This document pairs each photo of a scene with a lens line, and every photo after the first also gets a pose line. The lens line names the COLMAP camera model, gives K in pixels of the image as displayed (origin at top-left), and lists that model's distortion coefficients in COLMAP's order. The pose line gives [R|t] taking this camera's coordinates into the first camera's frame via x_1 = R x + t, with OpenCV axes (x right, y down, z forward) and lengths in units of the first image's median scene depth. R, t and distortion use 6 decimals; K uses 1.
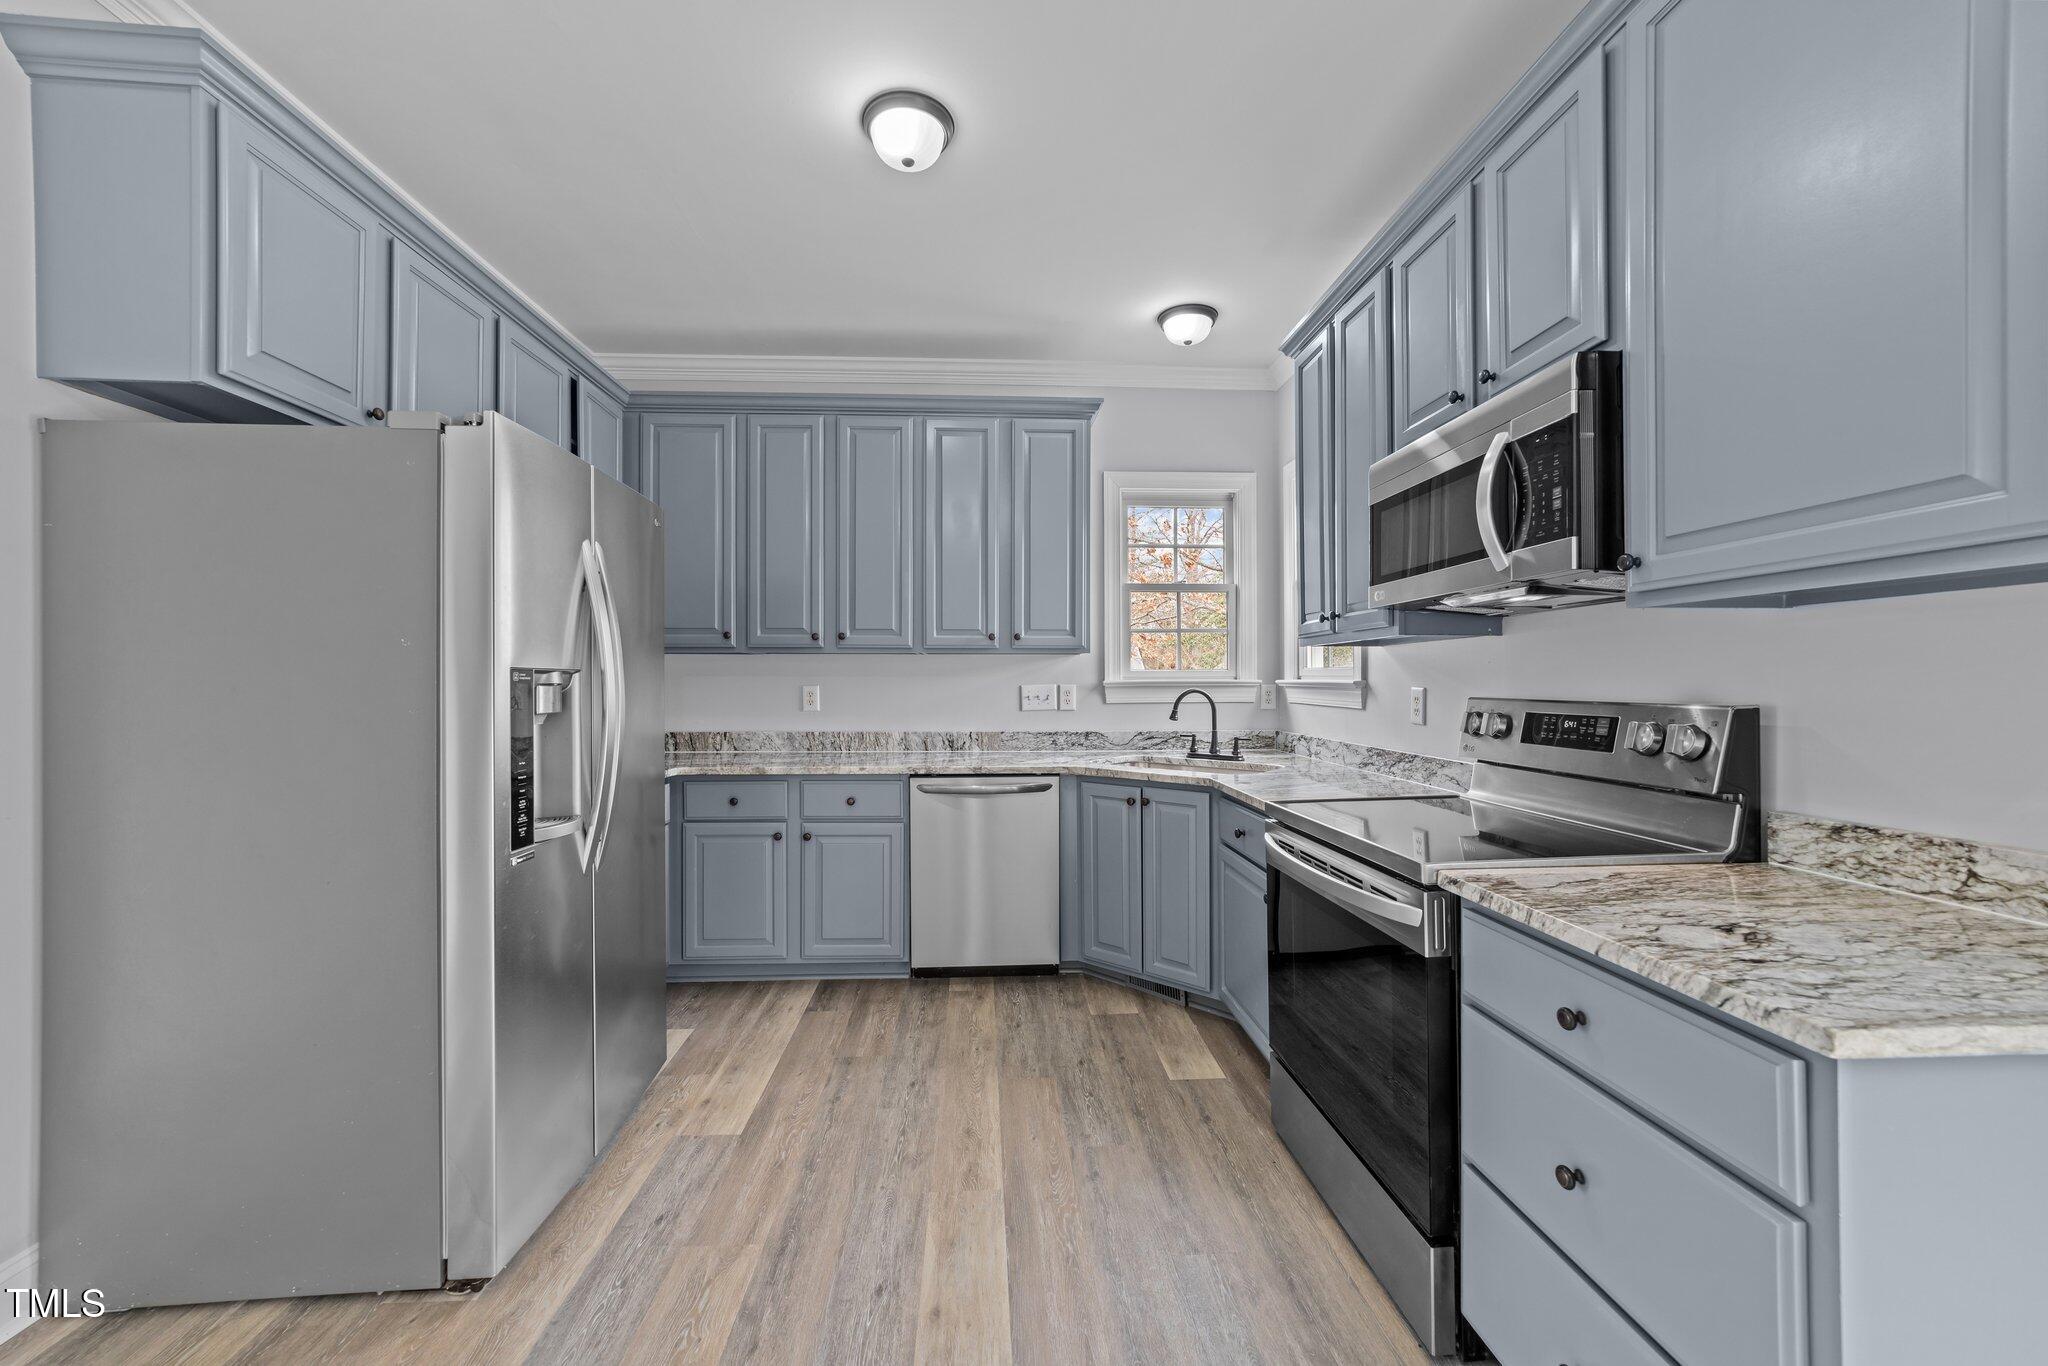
lens RADIAL K [[781.4, 0, 1015.8], [0, 781.4, 685.6], [0, 0, 1]] dist [-0.017544, 0.007180]
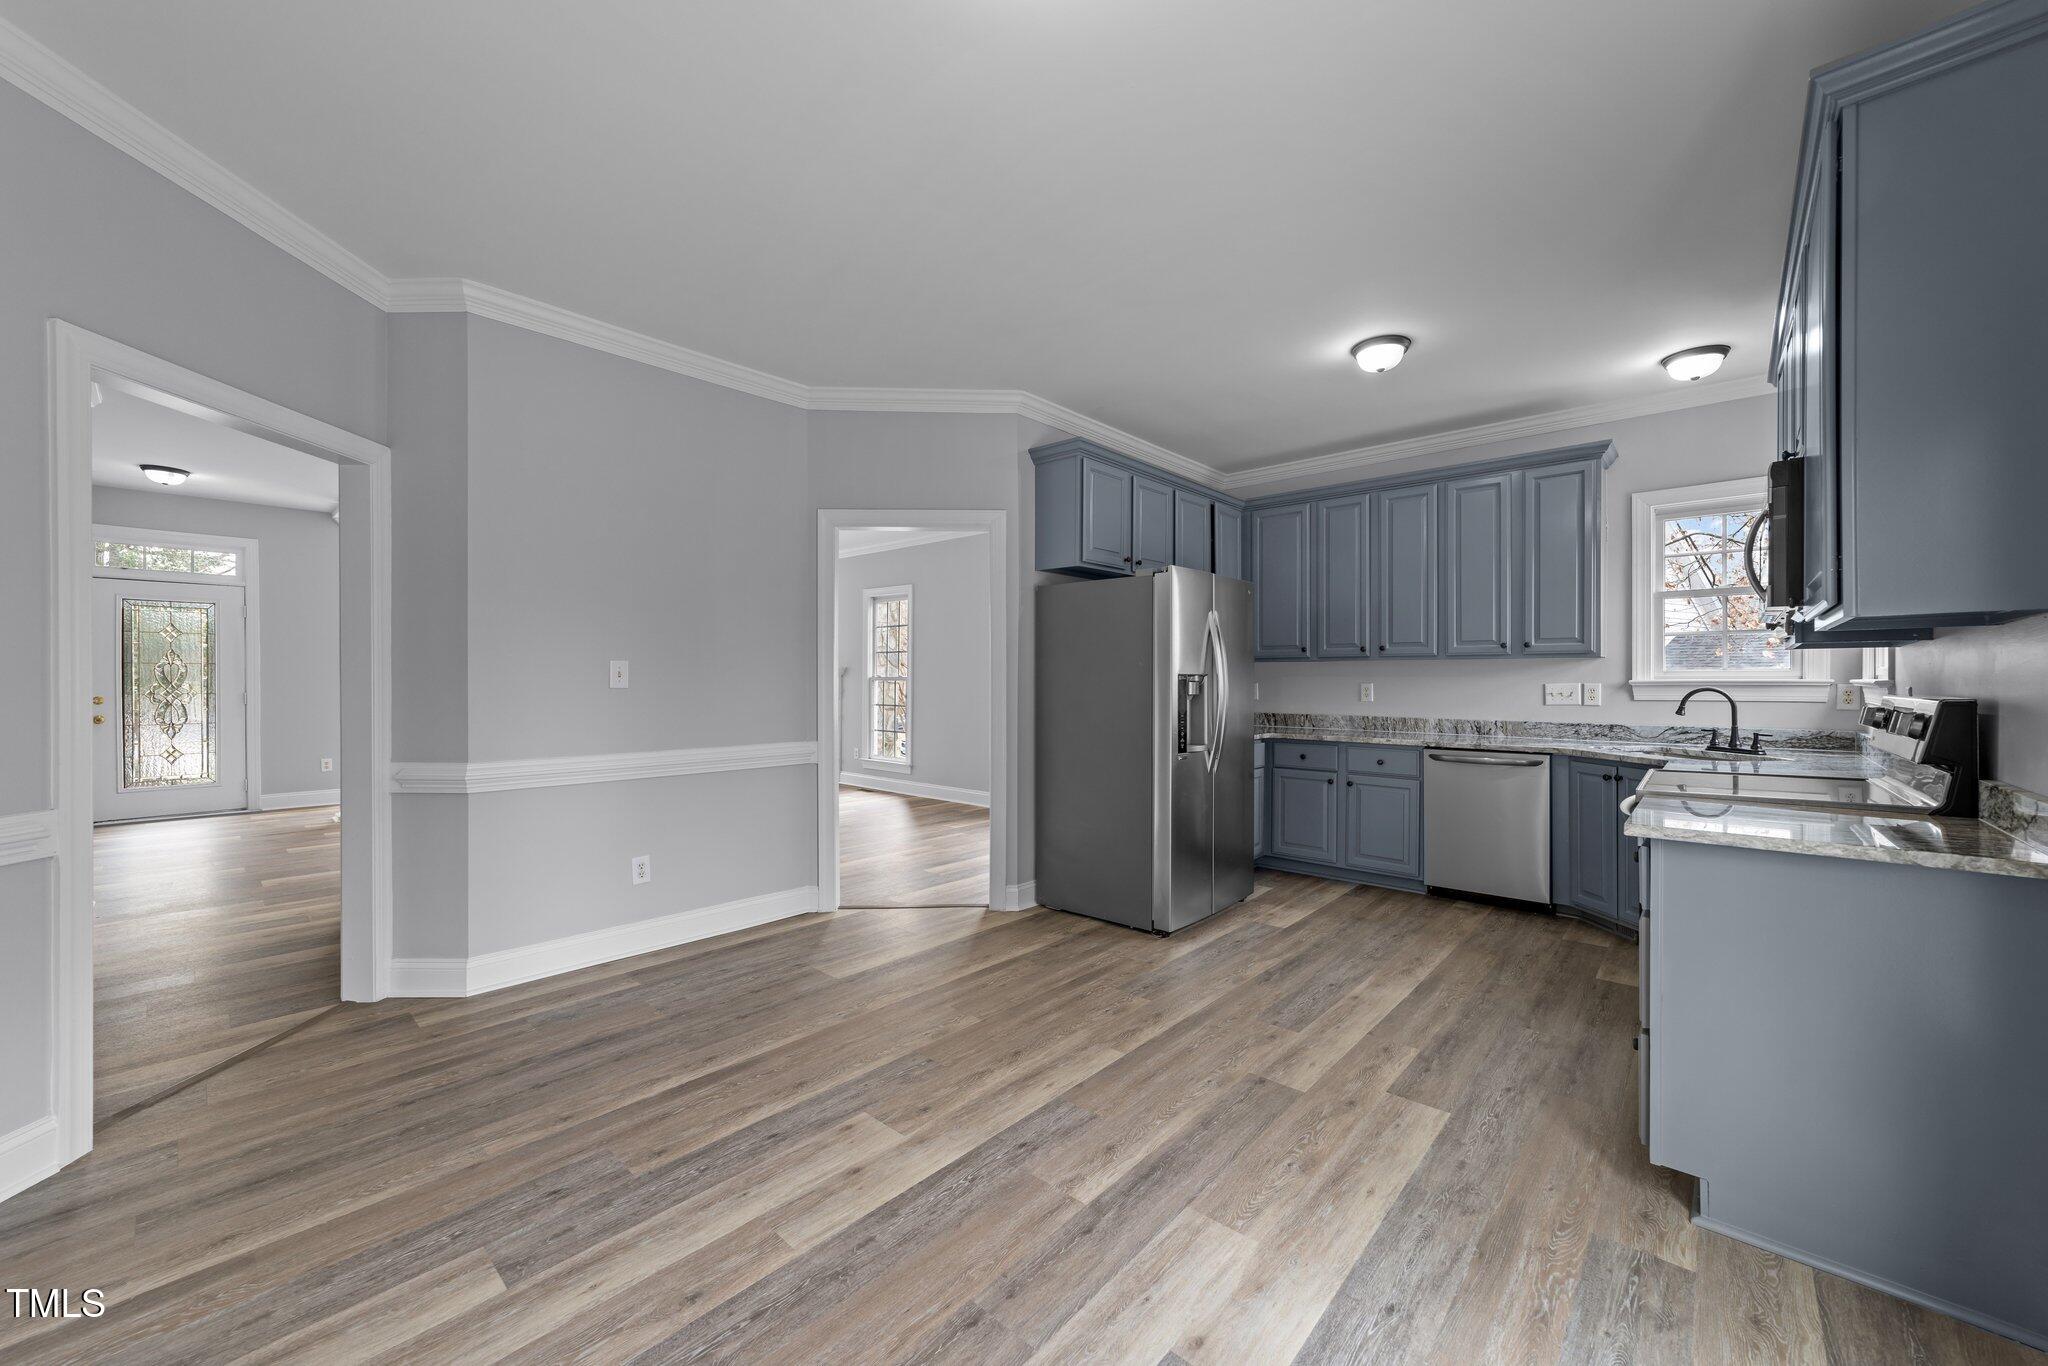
lens RADIAL K [[781.4, 0, 1020.0], [0, 781.4, 683.8], [0, 0, 1]] dist [-0.017544, 0.007180]
pose [[0.705785, 0.006286, -0.708398, 0.359166], [-0.005327, 0.999979, 0.003566, -0.000107], [0.708406, 0.001257, 0.705804, -0.527334]]
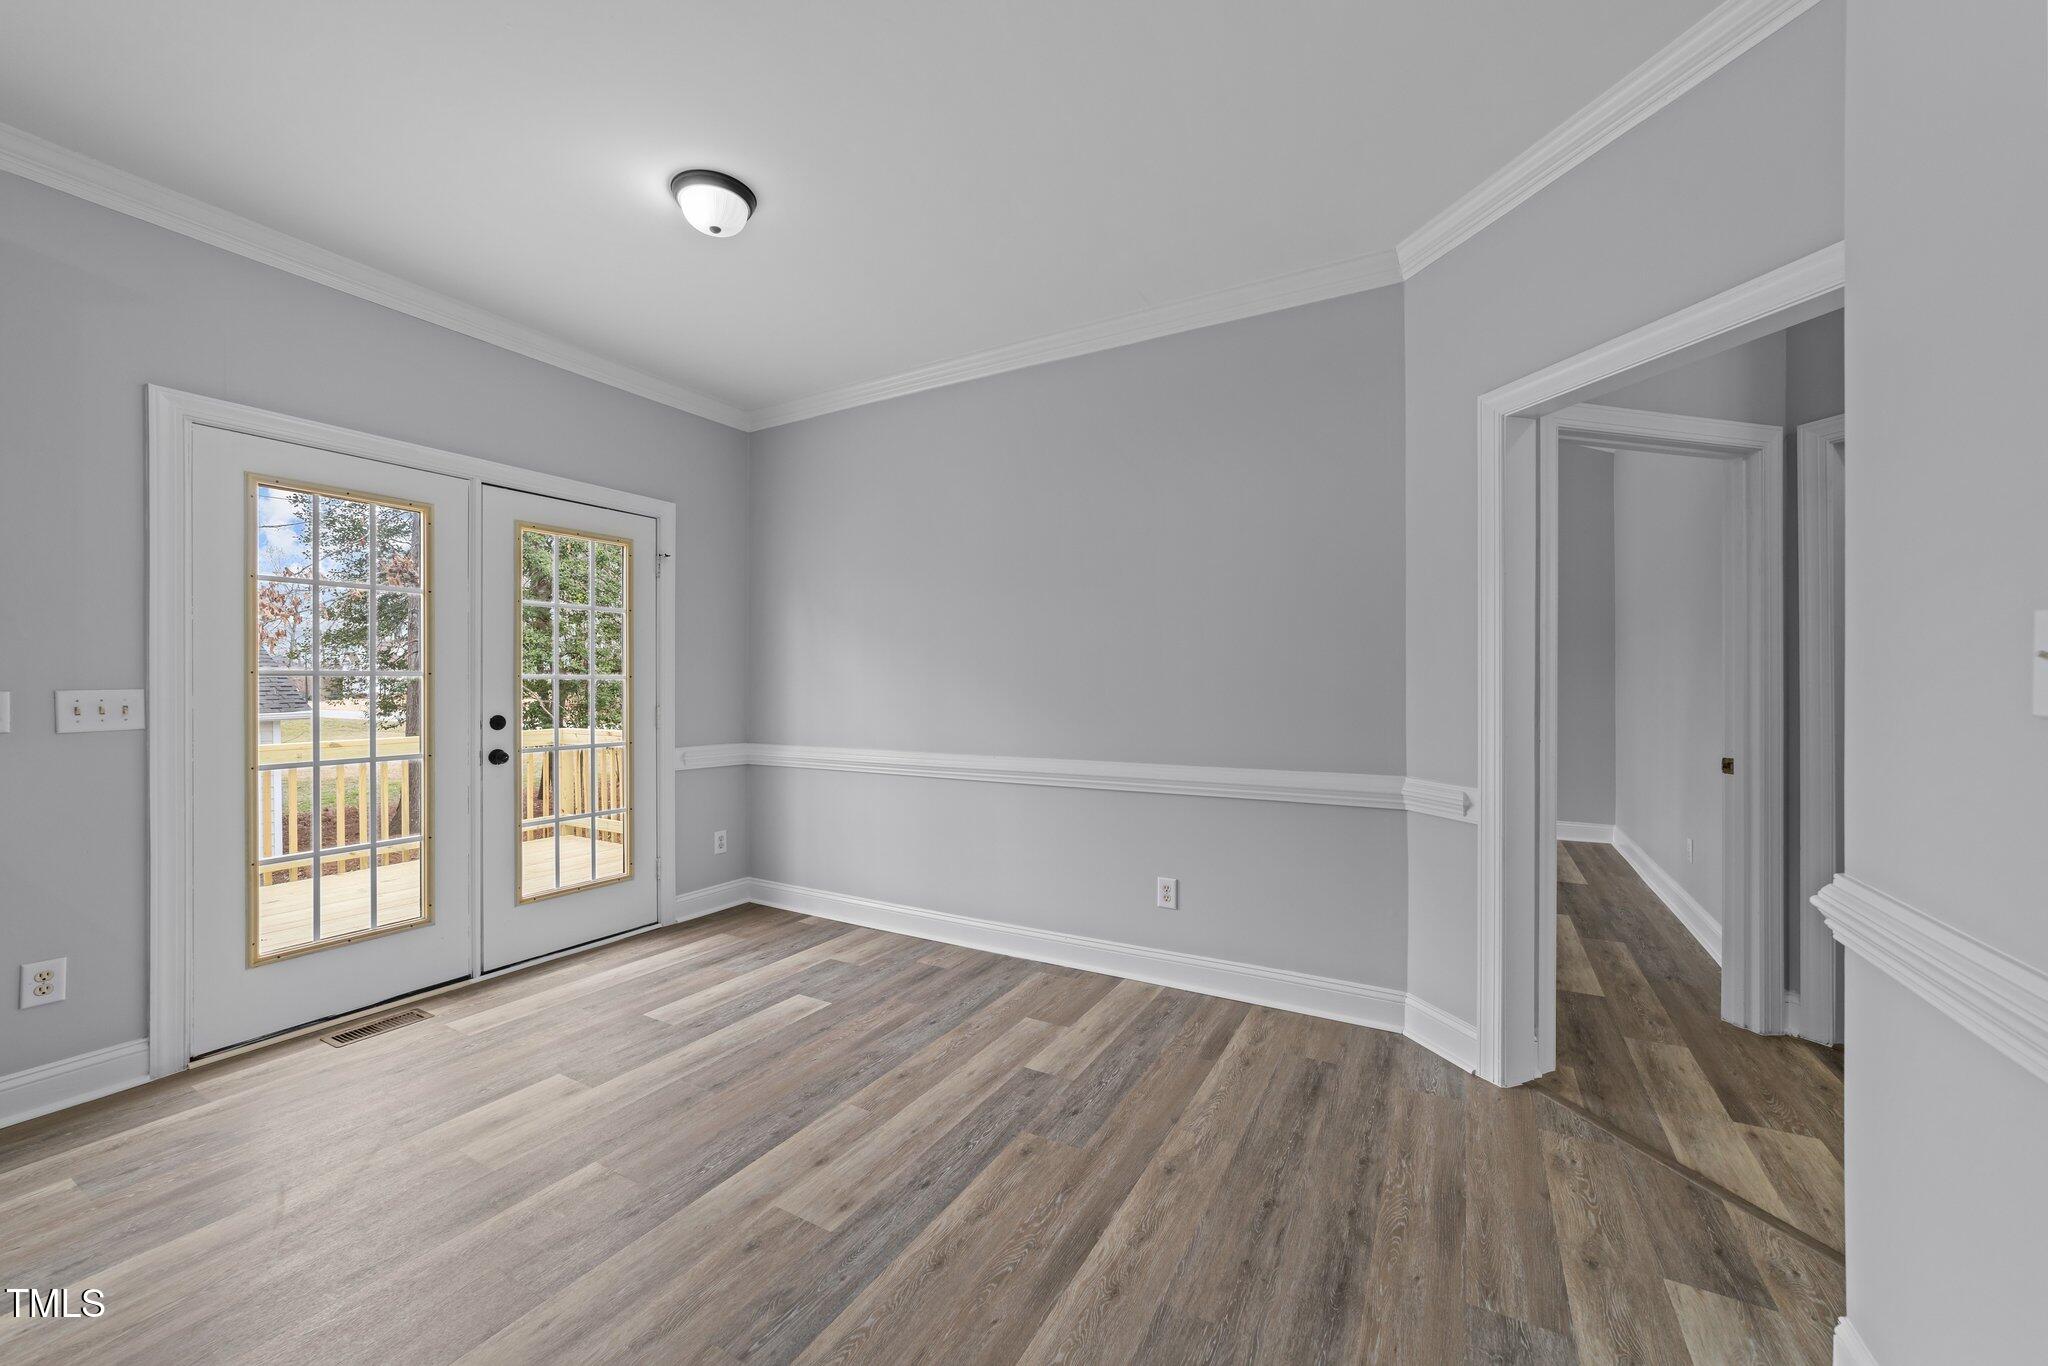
lens RADIAL K [[781.4, 0, 1017.1], [0, 781.4, 684.3], [0, 0, 1]] dist [-0.017544, 0.007180]
pose [[-0.843139, 0.000875, 0.537695, -0.711074], [0.003630, 0.999985, 0.004065, -0.001456], [-0.537683, 0.005379, -0.843130, 0.314257]]
